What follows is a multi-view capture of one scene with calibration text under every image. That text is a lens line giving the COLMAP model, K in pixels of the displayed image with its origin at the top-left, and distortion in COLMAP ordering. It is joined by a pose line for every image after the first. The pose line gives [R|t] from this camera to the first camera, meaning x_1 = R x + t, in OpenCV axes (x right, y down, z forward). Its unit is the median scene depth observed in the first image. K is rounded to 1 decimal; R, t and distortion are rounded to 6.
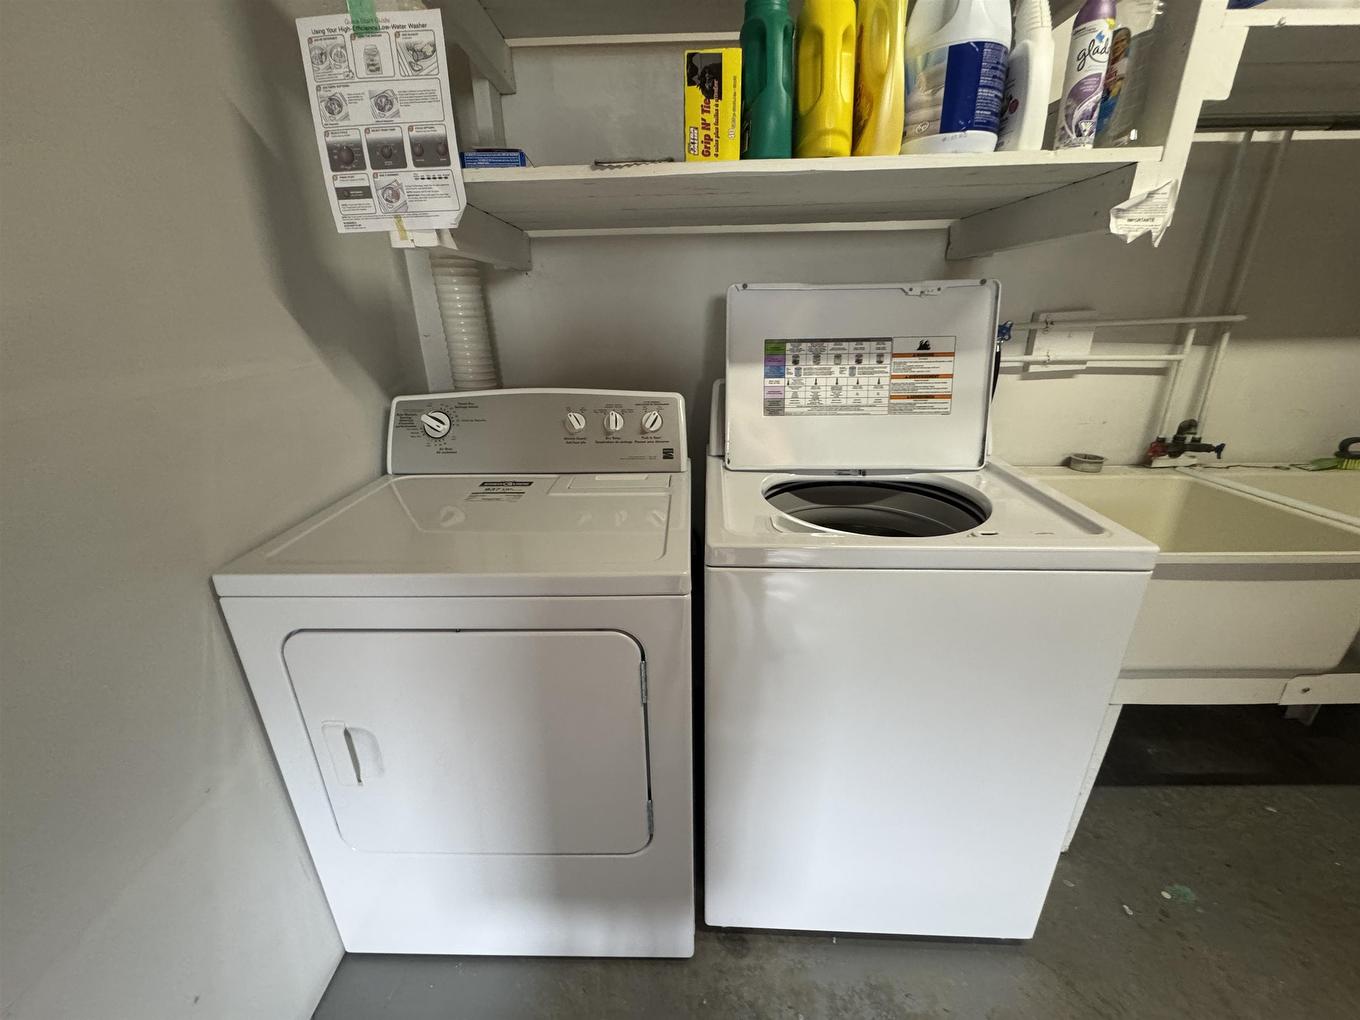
lens RADIAL K [[543.9, 0, 680.0], [0, 543.9, 510.0], [0, 0, 1]] dist [-0.000516, -0.000521]
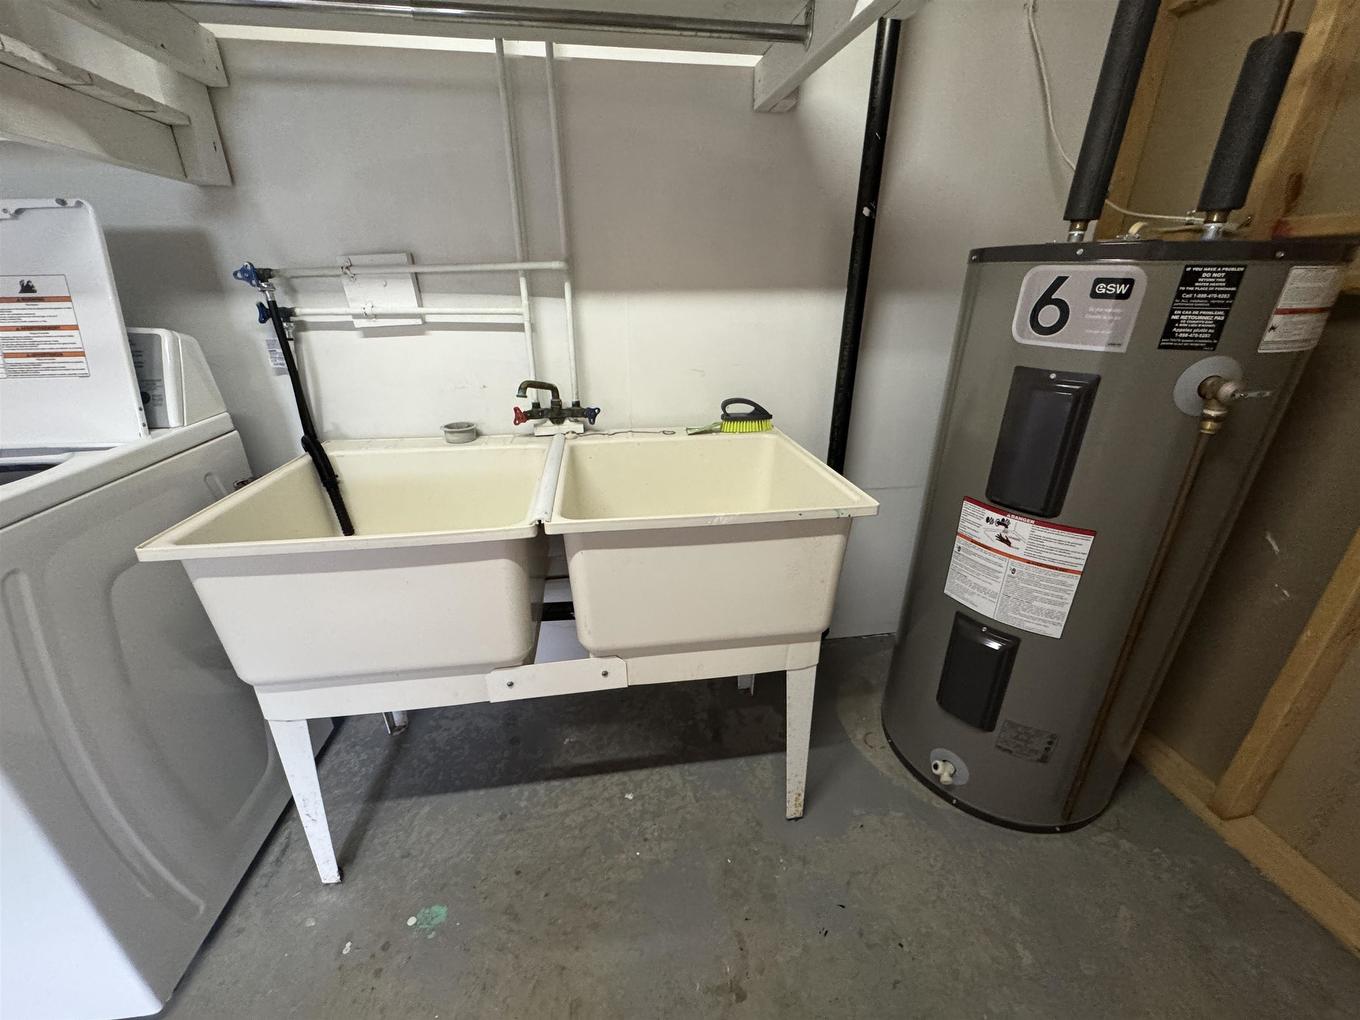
lens RADIAL K [[543.9, 0, 680.0], [0, 543.9, 510.0], [0, 0, 1]] dist [-0.000516, -0.000521]
pose [[0.987755, -0.047581, 0.148582, 1.214743], [0.040703, 0.997969, 0.048996, 0.013215], [-0.150612, -0.042349, 0.987686, 0.084219]]
